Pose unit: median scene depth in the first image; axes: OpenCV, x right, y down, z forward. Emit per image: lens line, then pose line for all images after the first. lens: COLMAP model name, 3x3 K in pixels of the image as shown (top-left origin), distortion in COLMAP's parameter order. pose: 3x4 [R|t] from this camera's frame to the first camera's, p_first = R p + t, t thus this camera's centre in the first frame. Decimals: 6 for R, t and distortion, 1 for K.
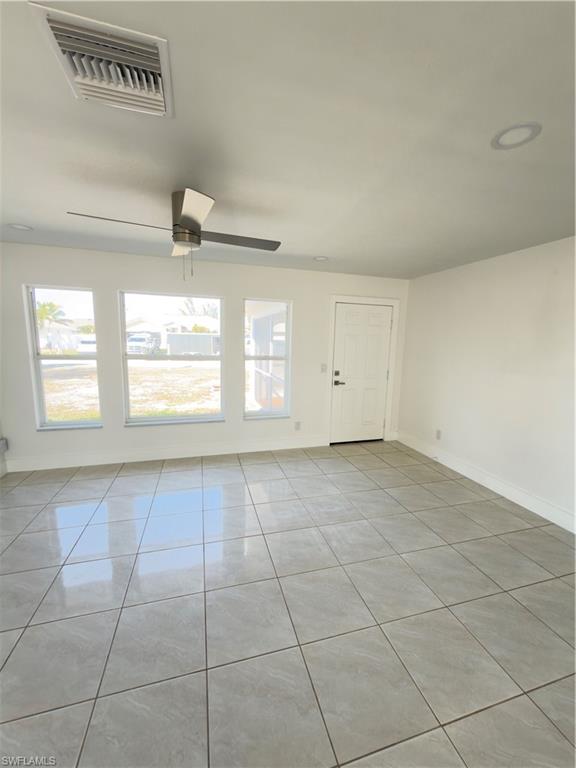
lens RADIAL K [[305.5, 0, 285.3], [0, 305.5, 383.5], [0, 0, 1]] dist [-0.001685, -0.000525]
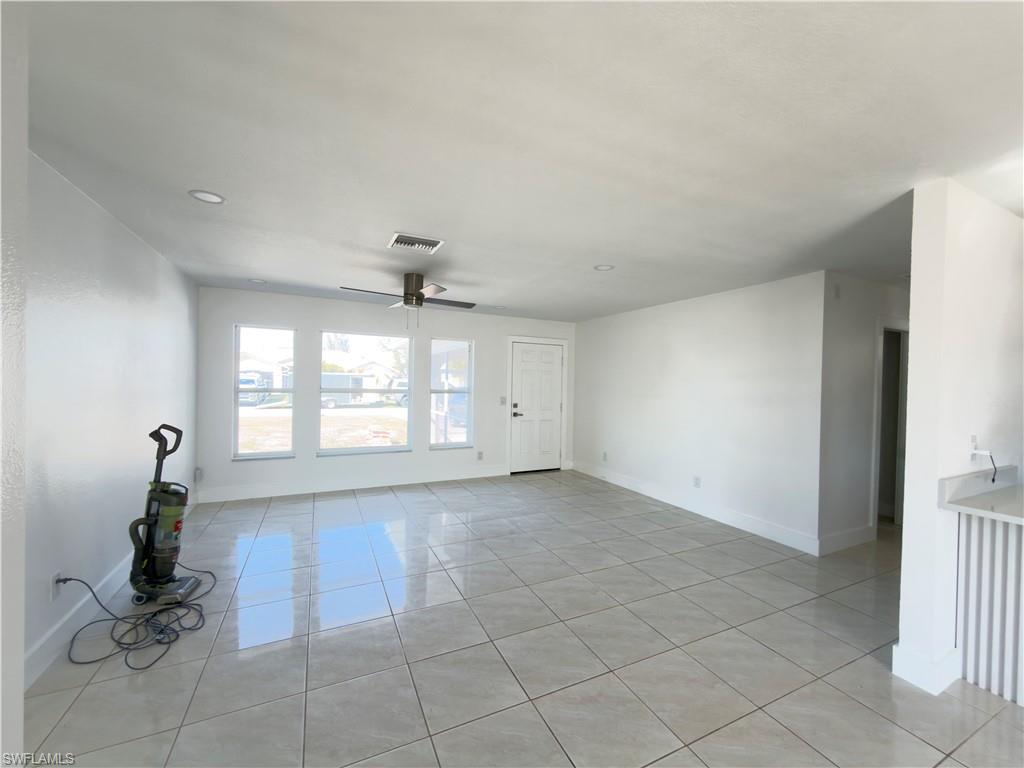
lens RADIAL K [[407.4, 0, 512.3], [0, 407.4, 381.9], [0, 0, 1]] dist [-0.001685, -0.000525]
pose [[0.985347, -0.004319, 0.170508, -0.093054], [0.028505, 0.989790, -0.139656, 0.090584], [-0.168164, 0.142470, 0.975409, -0.446105]]
